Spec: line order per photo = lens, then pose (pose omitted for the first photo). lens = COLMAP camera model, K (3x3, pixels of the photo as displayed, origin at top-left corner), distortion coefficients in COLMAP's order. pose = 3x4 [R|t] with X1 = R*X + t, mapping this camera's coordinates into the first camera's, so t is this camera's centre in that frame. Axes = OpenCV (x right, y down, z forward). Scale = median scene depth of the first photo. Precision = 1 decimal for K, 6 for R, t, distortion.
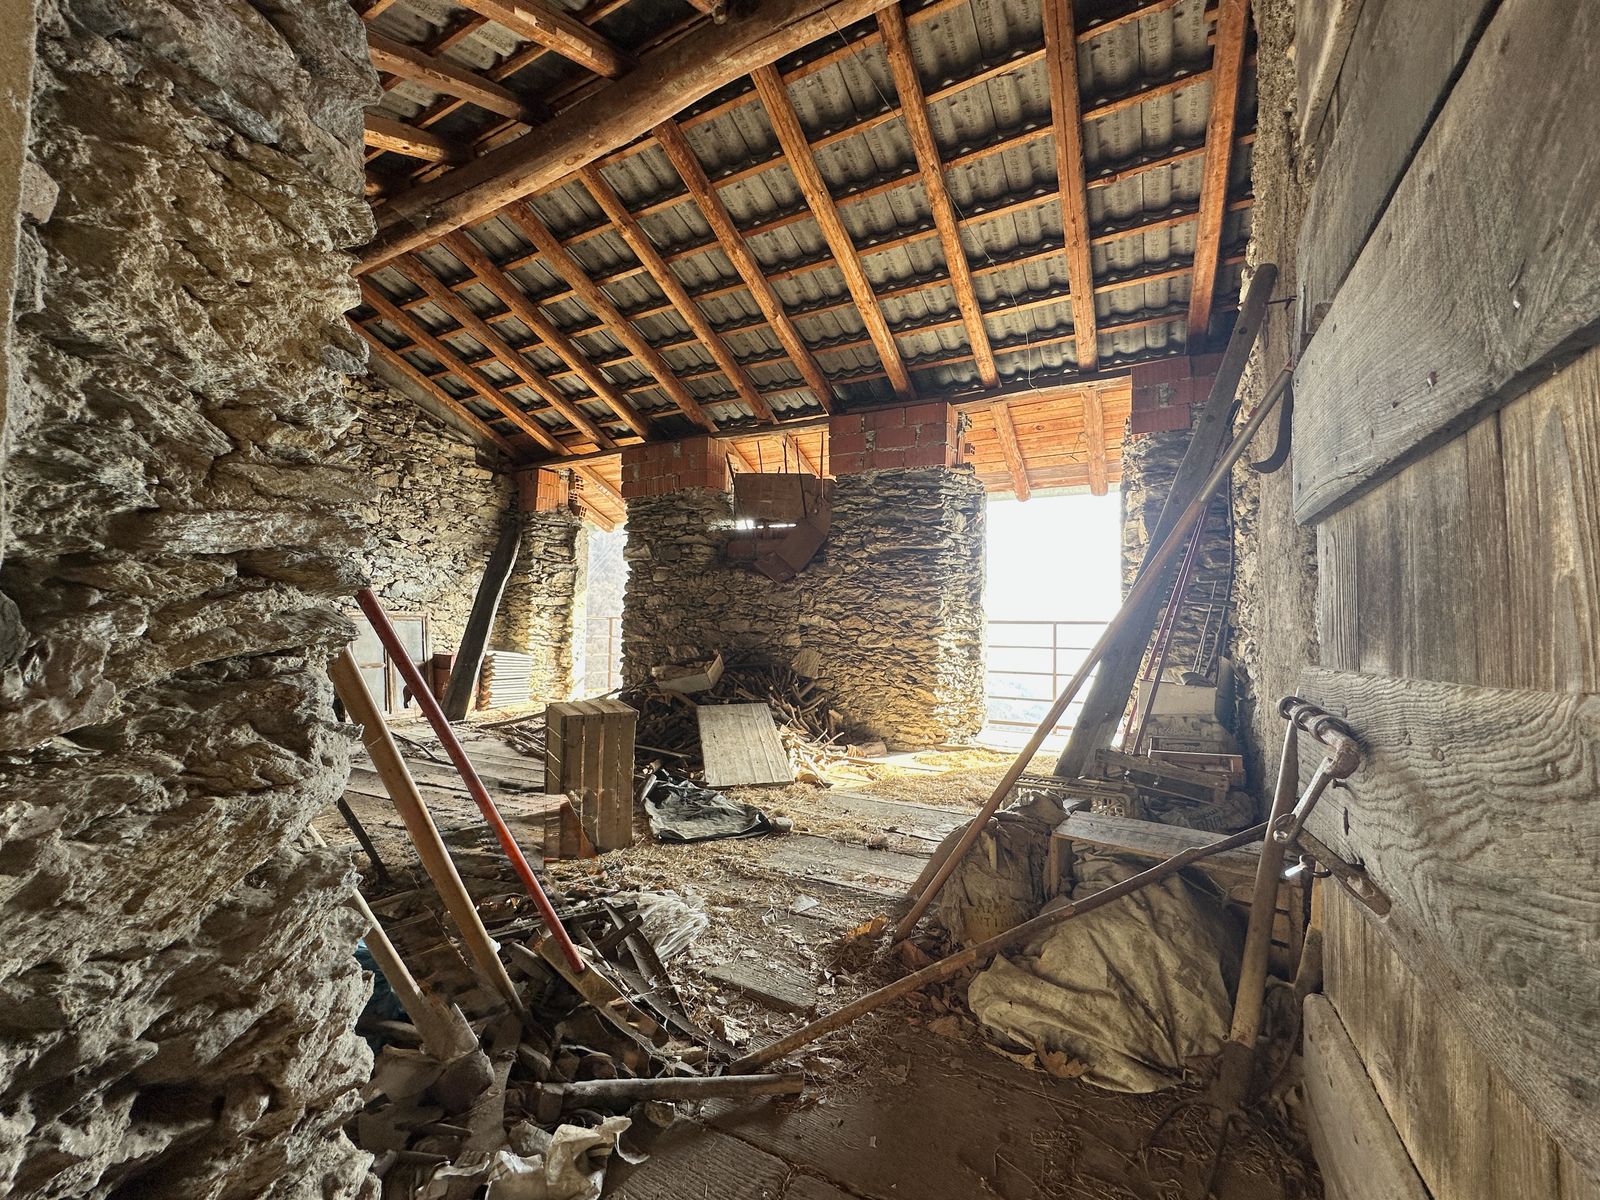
lens RADIAL K [[638.2, 0, 800.6], [0, 638.2, 600.6], [0, 0, 1]] dist [-0.002133, 0.000257]
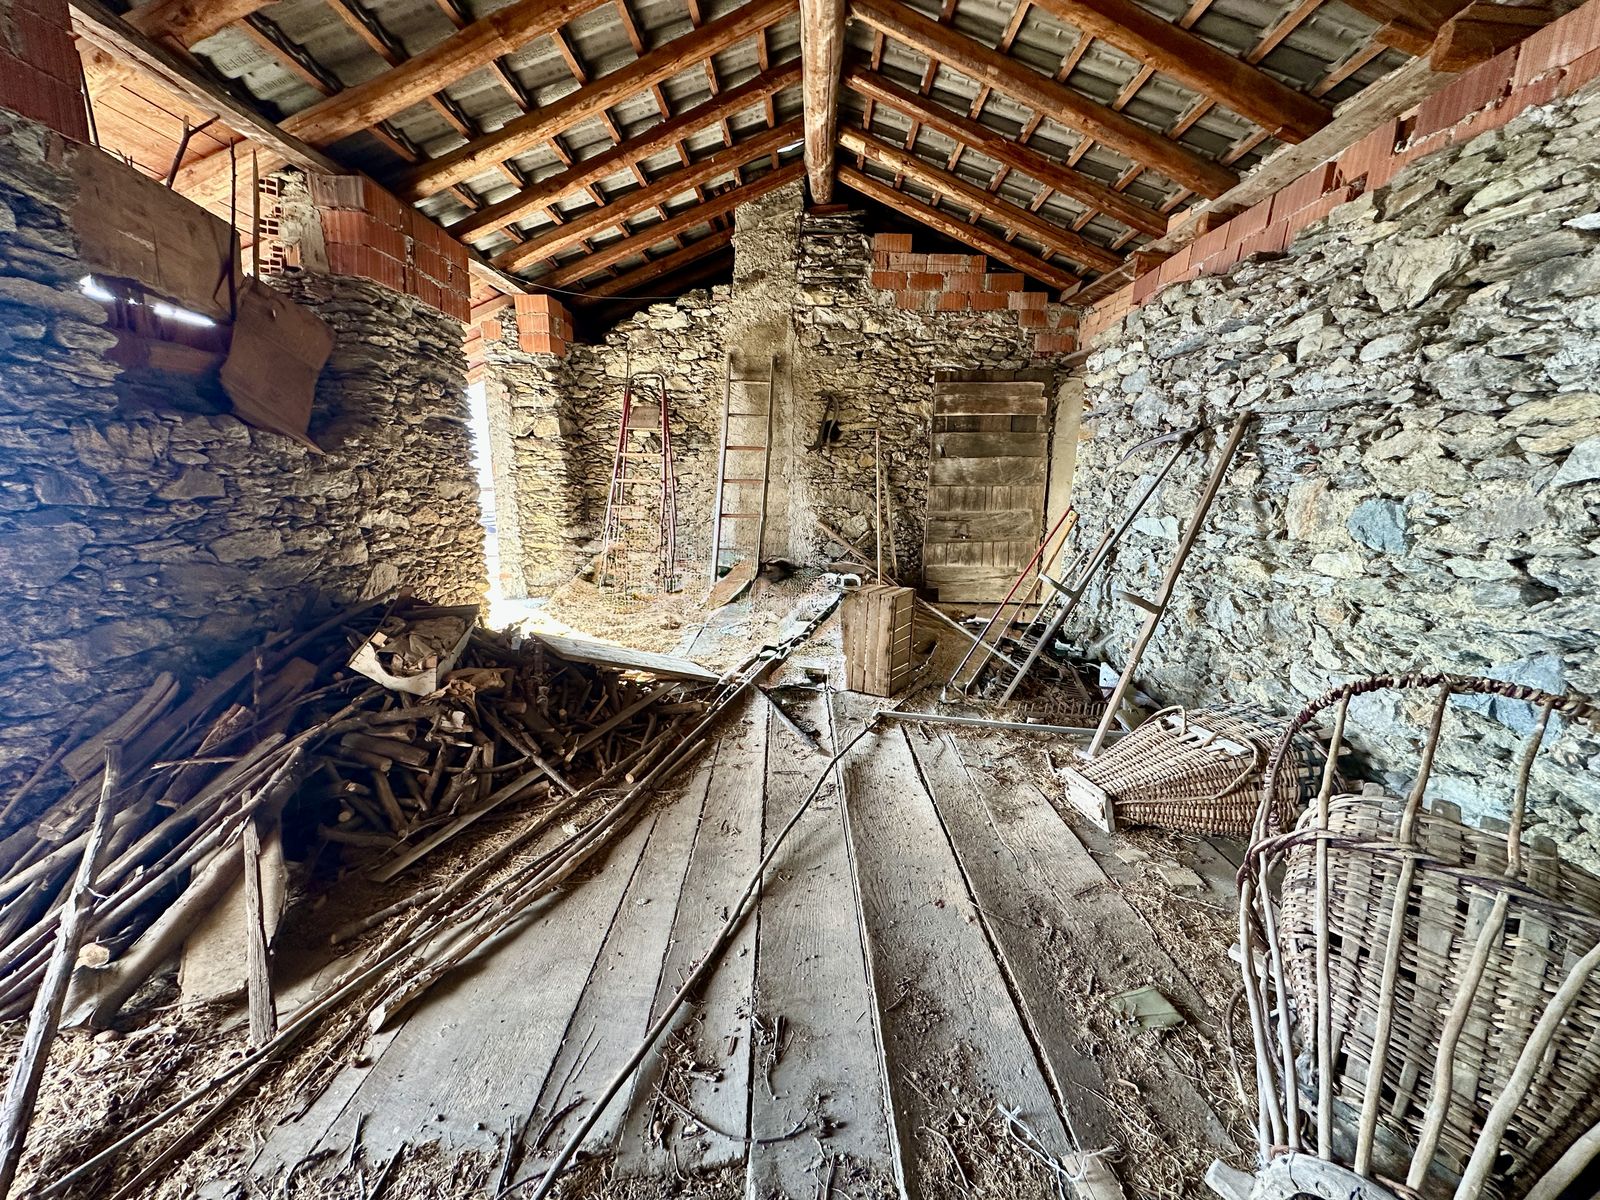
lens RADIAL K [[638.2, 0, 800.6], [0, 638.2, 600.6], [0, 0, 1]] dist [-0.002133, 0.000257]
pose [[-0.470887, -0.194641, 0.860454, -0.740968], [-0.049458, 0.979648, 0.194537, -0.032551], [-0.880806, 0.049048, -0.470929, 0.939670]]
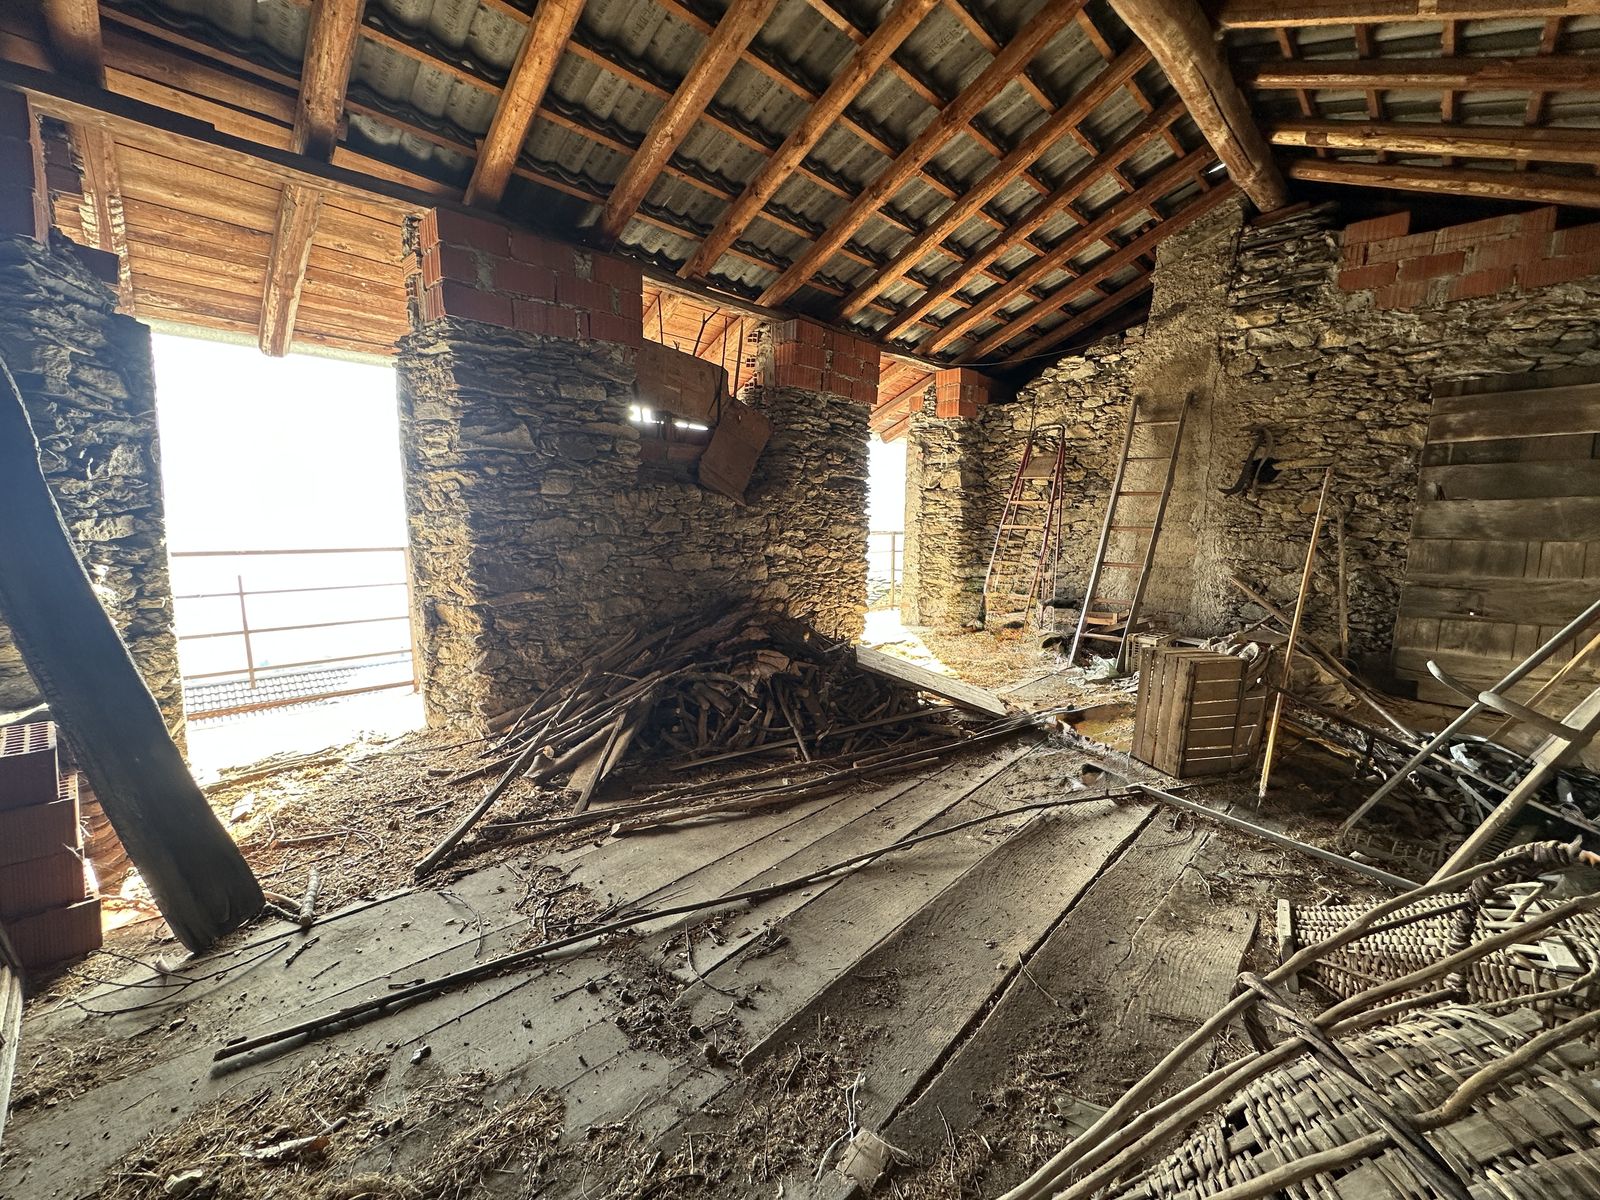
lens RADIAL K [[638.2, 0, 800.6], [0, 638.2, 600.6], [0, 0, 1]] dist [-0.002133, 0.000257]
pose [[0.274208, -0.142509, 0.951053, -0.846554], [-0.040855, 0.986340, 0.159576, -0.043277], [-0.960802, -0.082612, 0.264640, 0.730956]]
